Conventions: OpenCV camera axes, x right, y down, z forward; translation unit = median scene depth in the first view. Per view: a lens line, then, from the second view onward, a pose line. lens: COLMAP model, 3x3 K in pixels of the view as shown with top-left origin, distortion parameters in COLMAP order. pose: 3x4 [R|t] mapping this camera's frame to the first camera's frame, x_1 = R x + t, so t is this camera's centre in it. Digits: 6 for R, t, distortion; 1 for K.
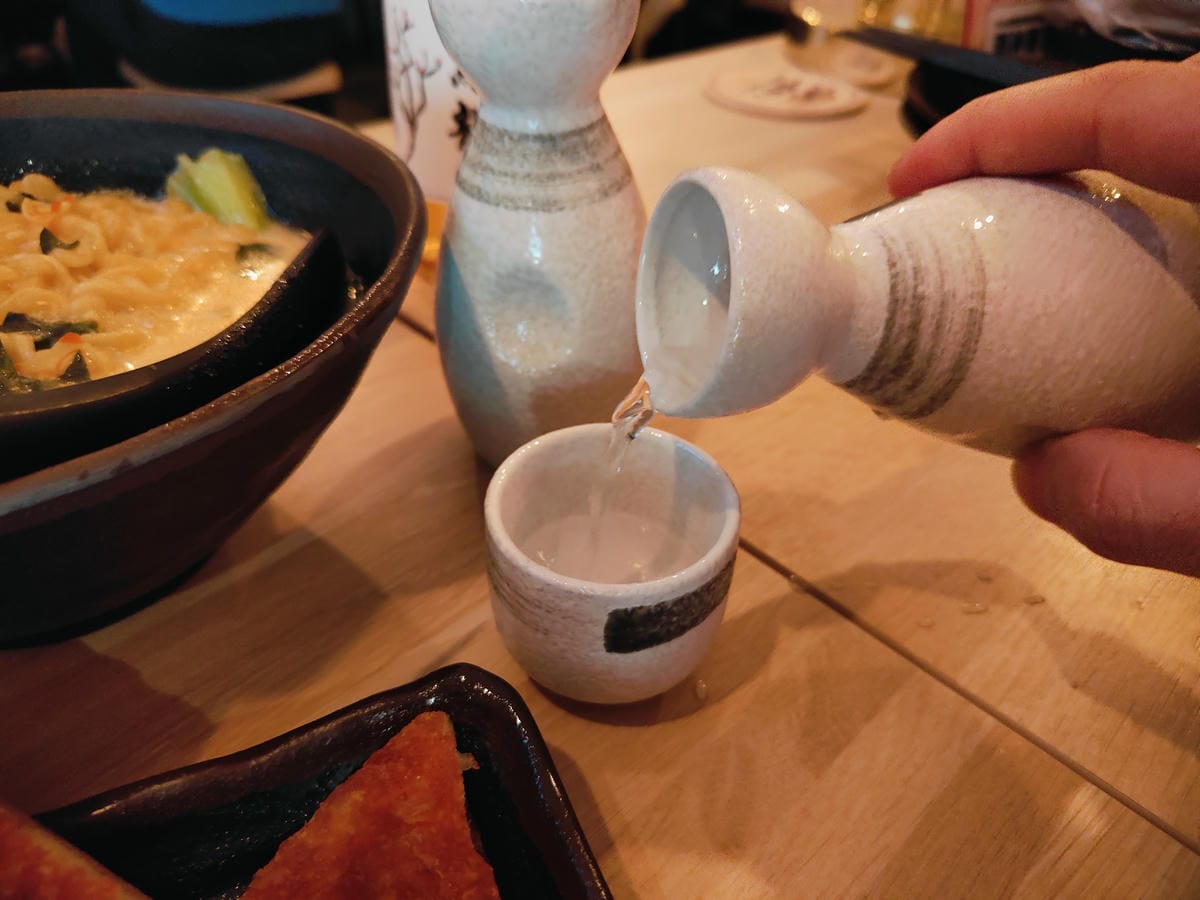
lens RADIAL K [[857.0, 0, 600.0], [0, 857.0, 450.0], [0, 0, 1]] dist [-0.008745, 0.001474]
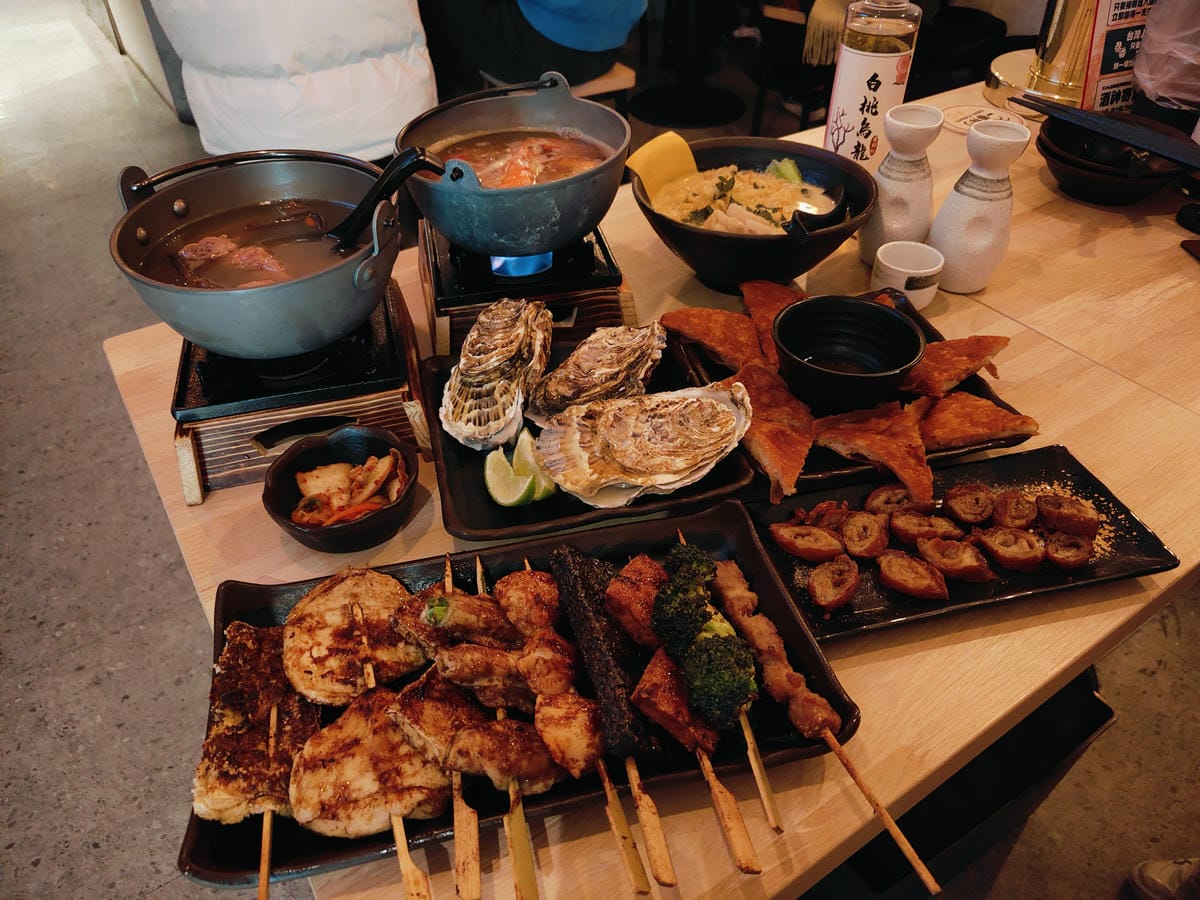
lens RADIAL K [[842.5, 0, 600.0], [0, 842.5, 450.0], [0, 0, 1]] dist [-0.000212, -0.001776]
pose [[0.981411, 0.086739, -0.171199, -0.508568], [-0.079552, 0.995654, 0.048416, 0.634553], [0.174654, -0.033897, 0.984046, -2.250336]]
